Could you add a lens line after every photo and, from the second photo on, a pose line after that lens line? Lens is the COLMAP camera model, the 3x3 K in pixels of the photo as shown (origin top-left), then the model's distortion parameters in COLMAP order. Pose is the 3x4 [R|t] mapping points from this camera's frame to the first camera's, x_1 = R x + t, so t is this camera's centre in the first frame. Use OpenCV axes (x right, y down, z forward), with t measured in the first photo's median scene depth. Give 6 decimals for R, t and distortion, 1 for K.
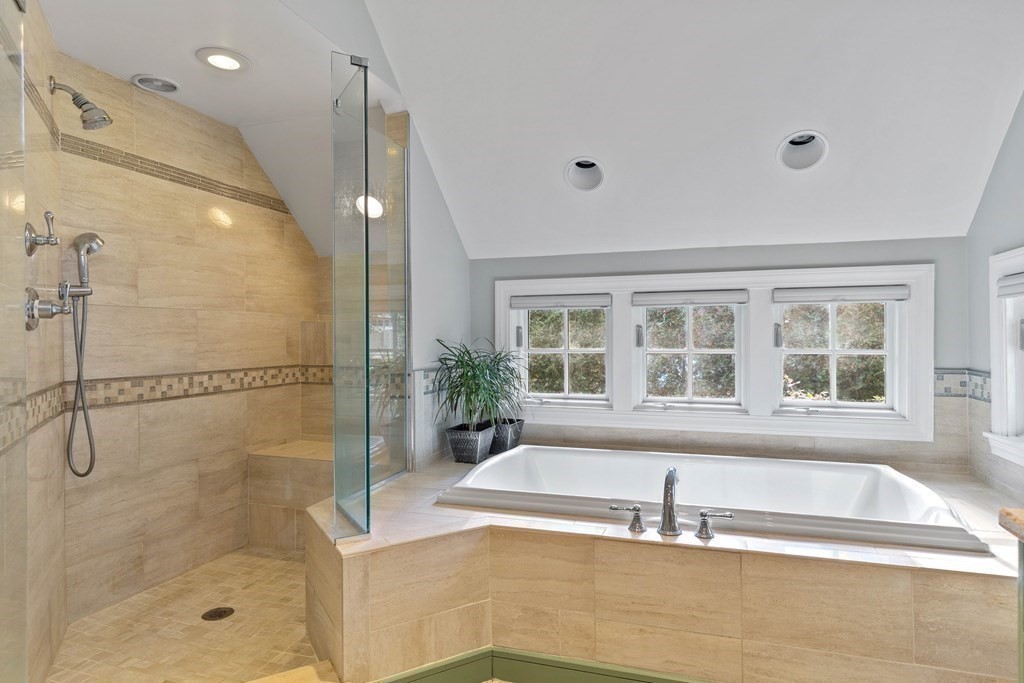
lens RADIAL K [[554.1, 0, 512.0], [0, 554.1, 341.5], [0, 0, 1]] dist [0.002599, 0.000579]
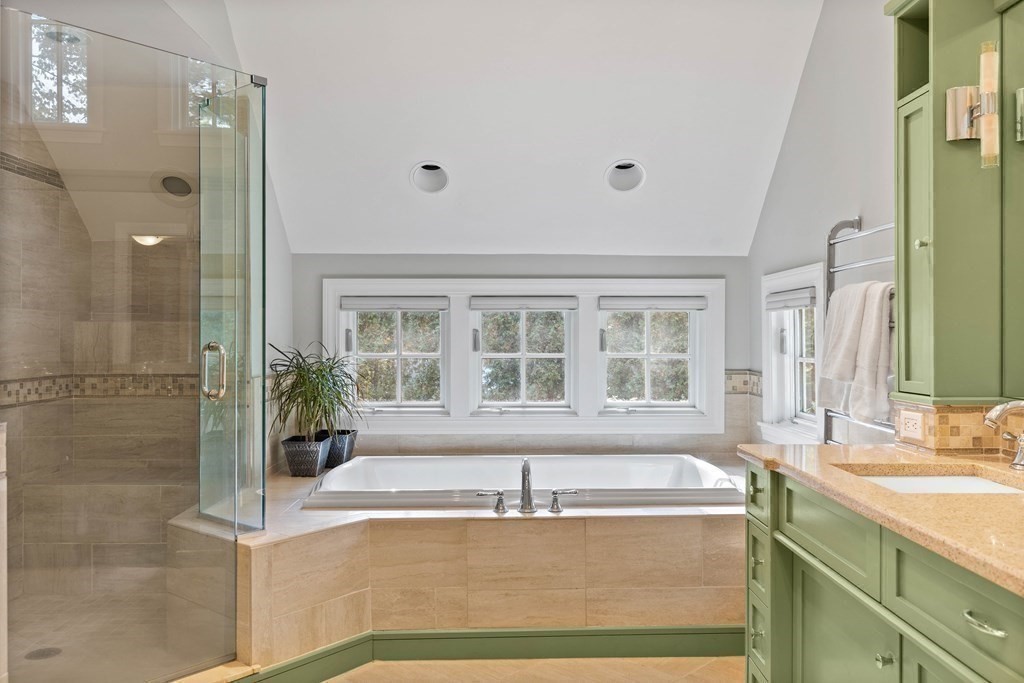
lens RADIAL K [[844.6, 0, 512.0], [0, 844.6, 341.5], [0, 0, 1]] dist [0.004479, 0.001816]
pose [[0.930943, 0.002723, 0.365155, -0.286498], [-0.001997, 0.999995, -0.002364, -0.004851], [-0.365160, 0.001472, 0.930944, -0.464027]]
